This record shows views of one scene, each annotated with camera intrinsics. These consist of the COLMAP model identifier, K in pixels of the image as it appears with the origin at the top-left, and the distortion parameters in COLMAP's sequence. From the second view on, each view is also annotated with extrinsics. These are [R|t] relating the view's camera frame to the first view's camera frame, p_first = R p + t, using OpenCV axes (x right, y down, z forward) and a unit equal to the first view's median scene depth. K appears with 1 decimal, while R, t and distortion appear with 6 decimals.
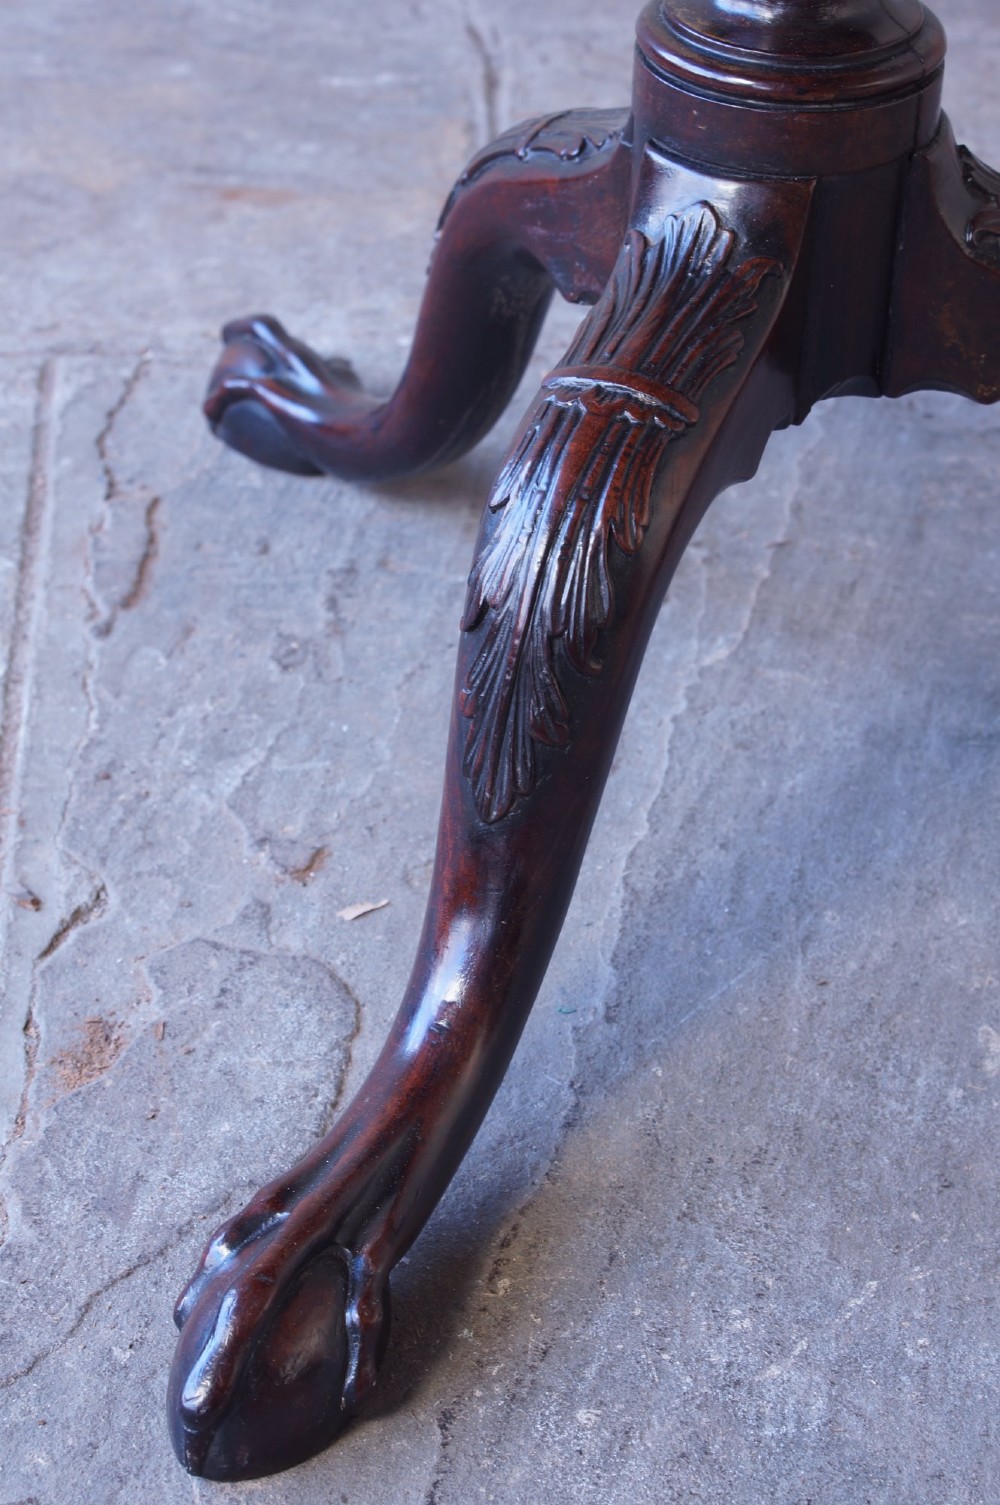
lens RADIAL K [[3027.8, 0, 500.0], [0, 3027.8, 752.5], [0, 0, 1]] dist [-0.007466, 0.087219]
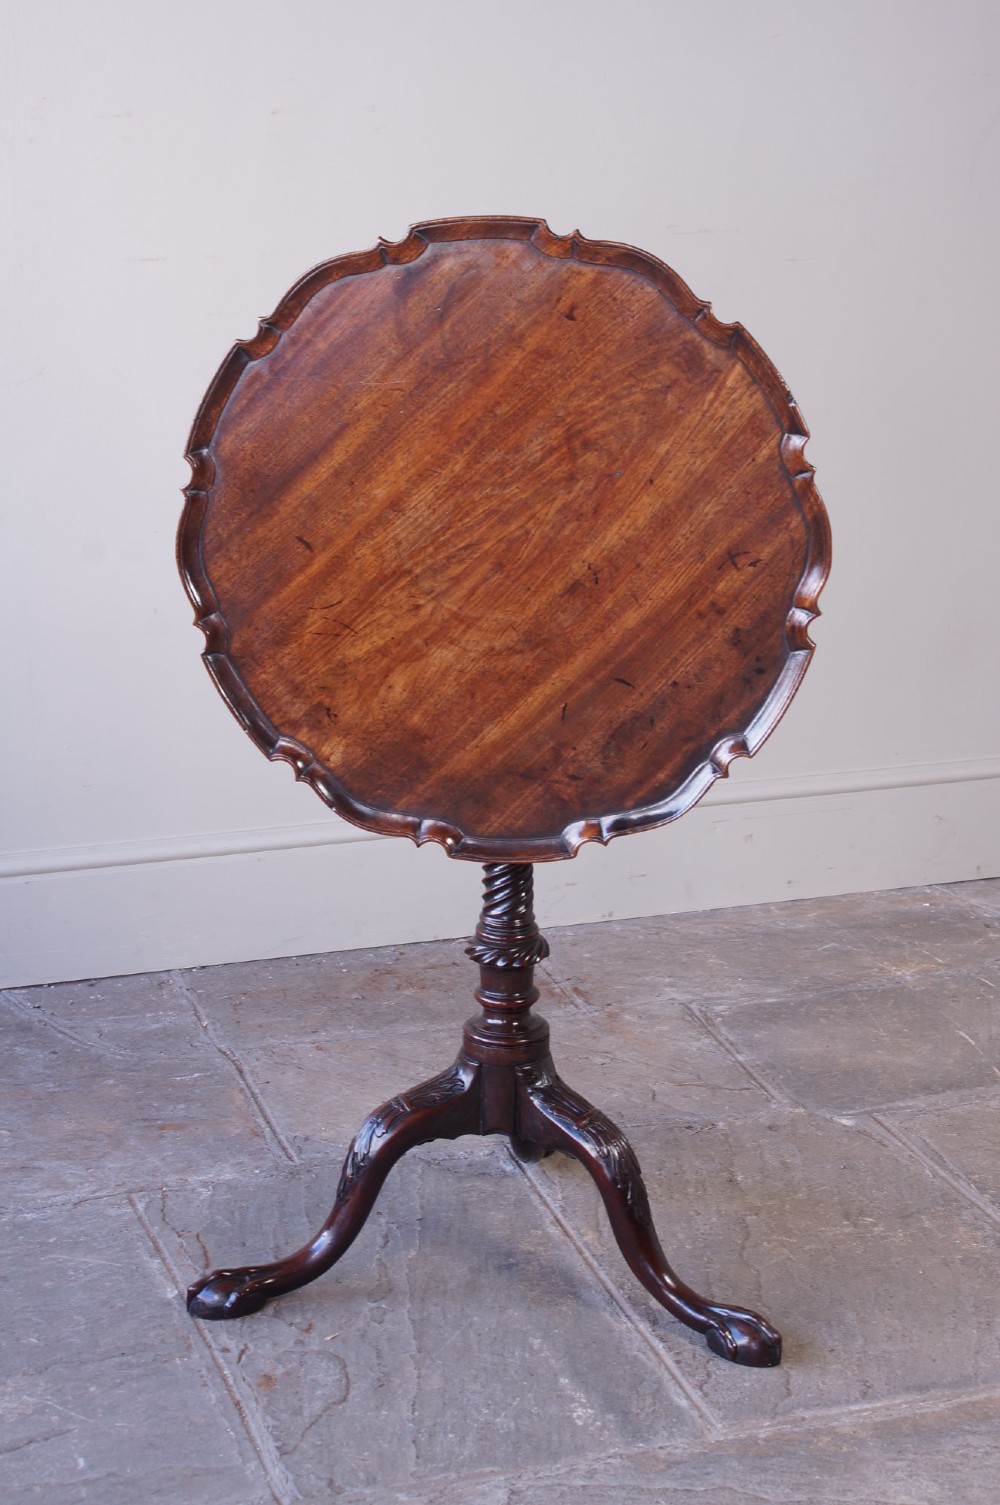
lens RADIAL K [[2834.7, 0, 500.0], [0, 2834.7, 752.5], [0, 0, 1]] dist [-0.005337, 0.144399]
pose [[0.961326, -0.090951, 0.259961, -0.623989], [0.165871, 0.944707, -0.282869, 0.361696], [-0.219860, 0.315049, 0.923258, -2.063934]]
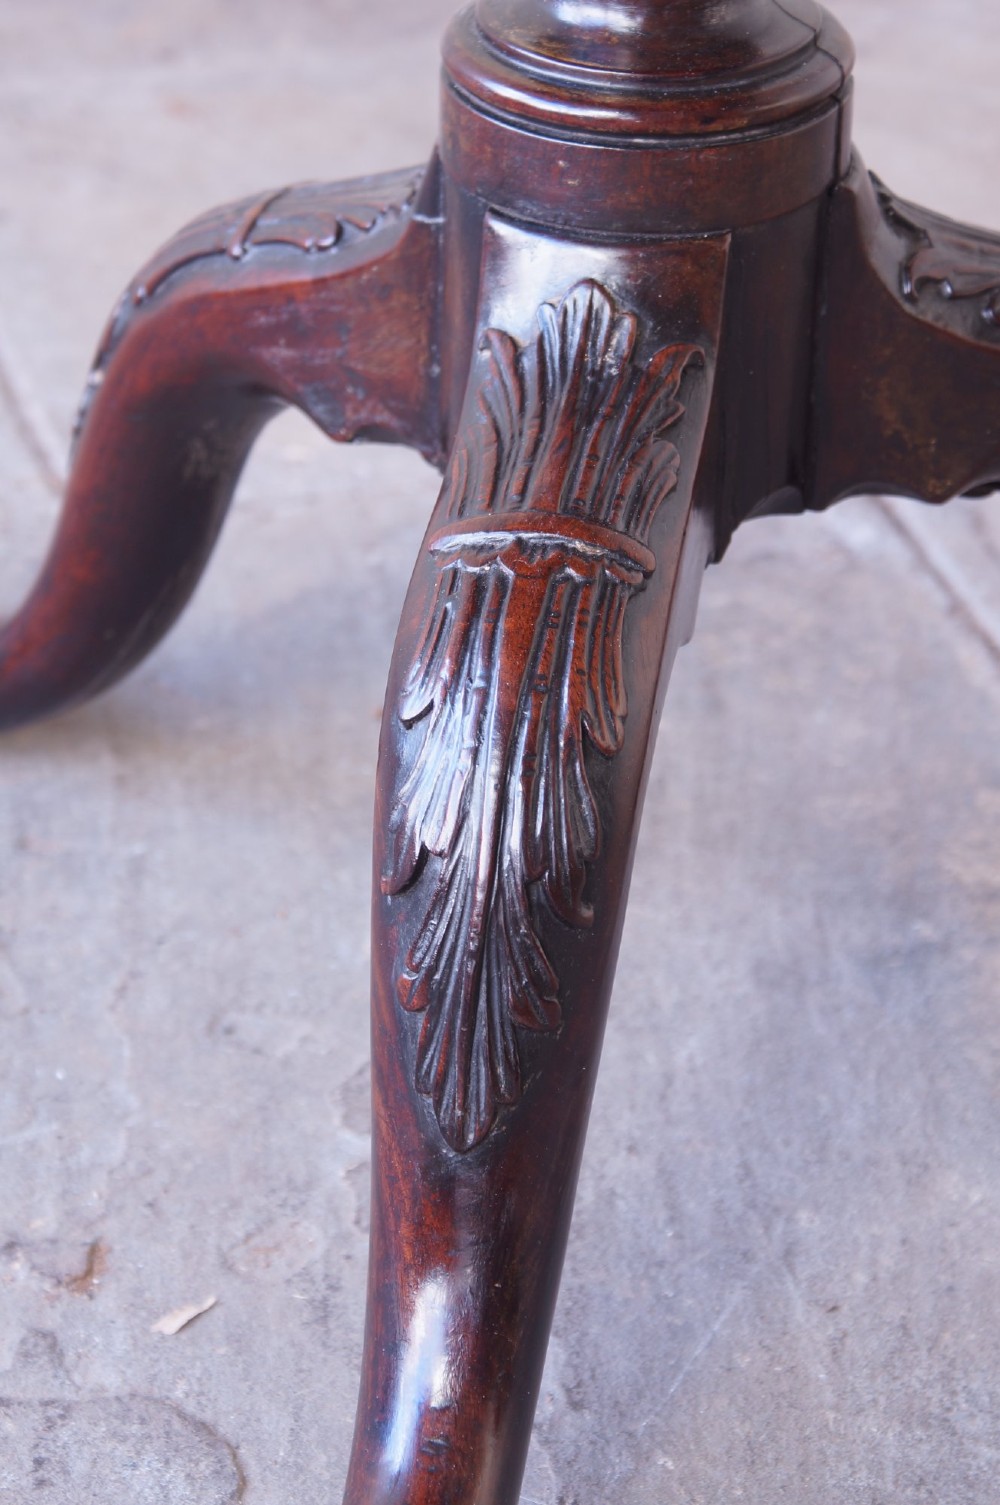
lens RADIAL K [[4233.2, 0, 500.0], [0, 4233.2, 752.5], [0, 0, 1]] dist [0.069609, 0.647276]
pose [[0.964234, -0.138412, 0.226041, -0.192967], [0.155675, 0.985964, -0.060332, -0.007582], [-0.214518, 0.093363, 0.972248, 0.002945]]
